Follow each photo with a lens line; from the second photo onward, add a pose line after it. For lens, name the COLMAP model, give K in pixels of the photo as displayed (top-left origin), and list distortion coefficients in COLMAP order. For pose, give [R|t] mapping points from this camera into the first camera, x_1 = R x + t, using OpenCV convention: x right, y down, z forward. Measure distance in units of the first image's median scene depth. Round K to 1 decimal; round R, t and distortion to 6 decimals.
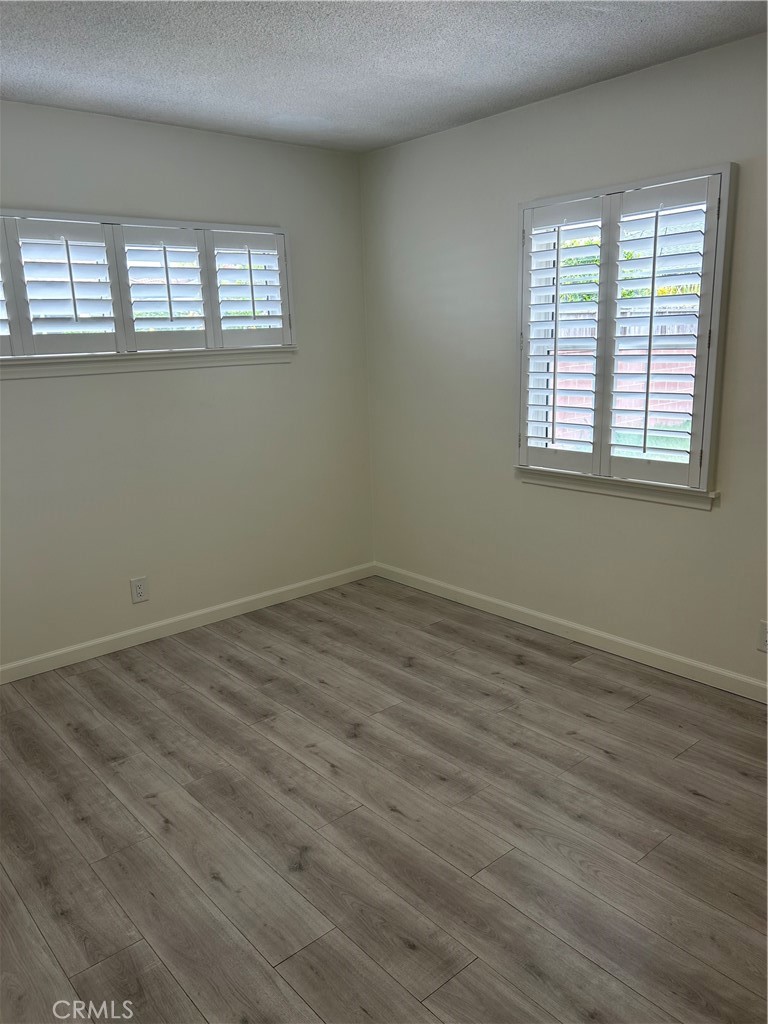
lens RADIAL K [[779.1, 0, 383.2], [0, 779.1, 504.5], [0, 0, 1]] dist [0.062071, -0.074366]
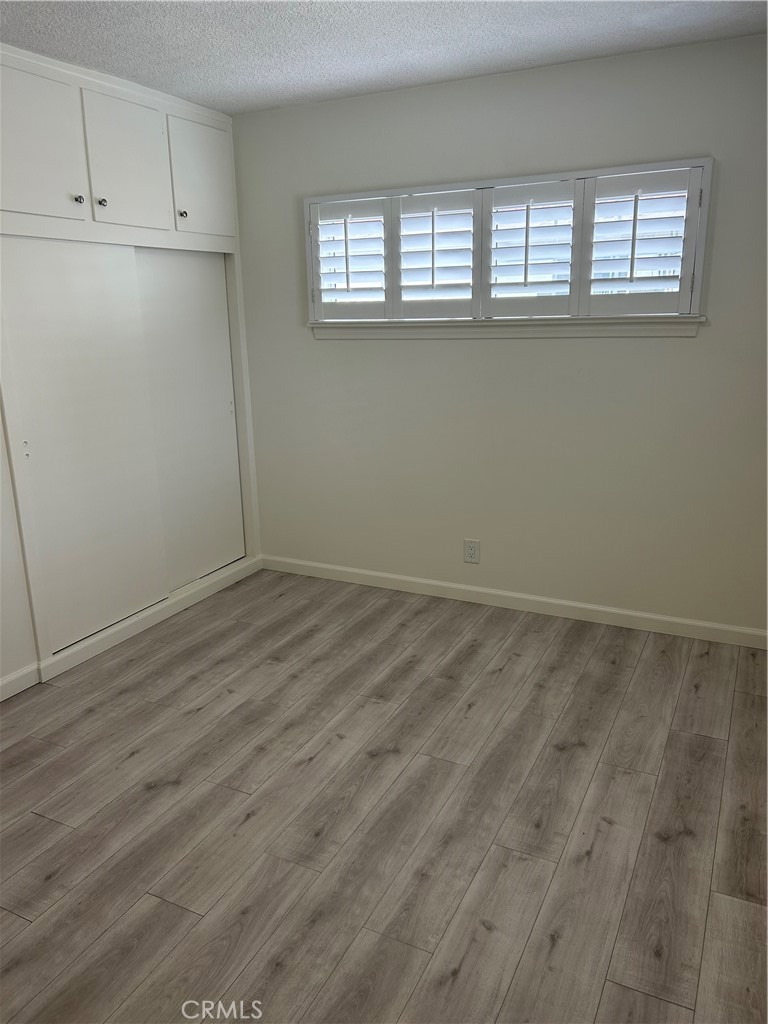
lens RADIAL K [[779.1, 0, 382.4], [0, 779.1, 504.2], [0, 0, 1]] dist [0.062071, -0.074366]
pose [[0.382833, 0.254465, -0.888080, 0.636806], [-0.193443, 0.962085, 0.192281, -0.147570], [0.903337, 0.098182, 0.417543, 0.543282]]
